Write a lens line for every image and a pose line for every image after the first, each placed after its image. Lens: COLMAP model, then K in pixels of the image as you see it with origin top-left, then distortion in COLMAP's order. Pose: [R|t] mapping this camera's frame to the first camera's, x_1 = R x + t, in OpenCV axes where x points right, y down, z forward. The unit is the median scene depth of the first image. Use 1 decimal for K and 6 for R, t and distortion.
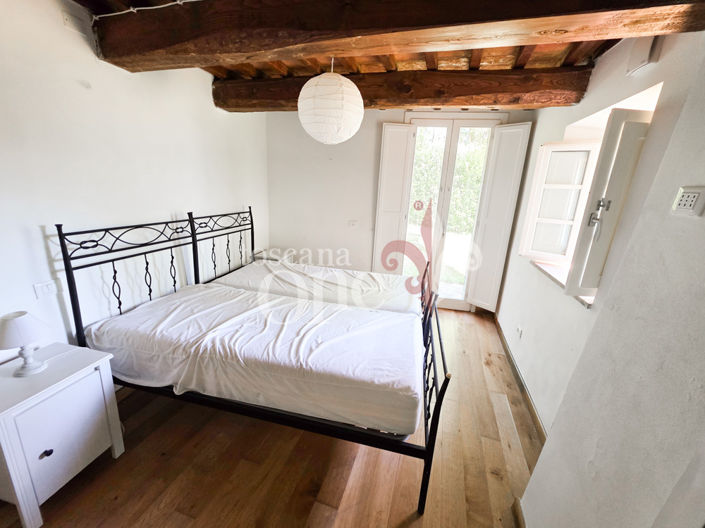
lens RADIAL K [[285.6, 0, 349.0], [0, 285.6, 263.3], [0, 0, 1]] dist [0.000117, -0.000368]
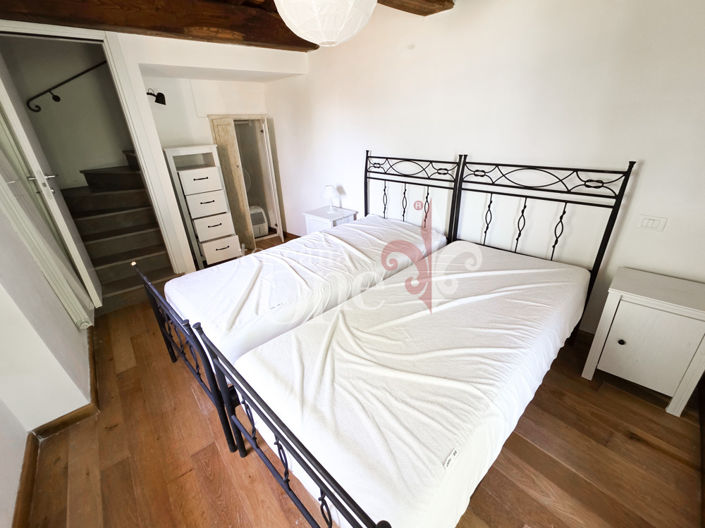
lens RADIAL K [[285.6, 0, 349.0], [0, 285.6, 263.3], [0, 0, 1]] dist [0.000117, -0.000368]
pose [[-0.524284, 0.394142, -0.754836, 0.471905], [-0.170952, 0.819670, 0.546733, -0.360634], [0.834207, 0.415684, -0.362361, 1.288828]]
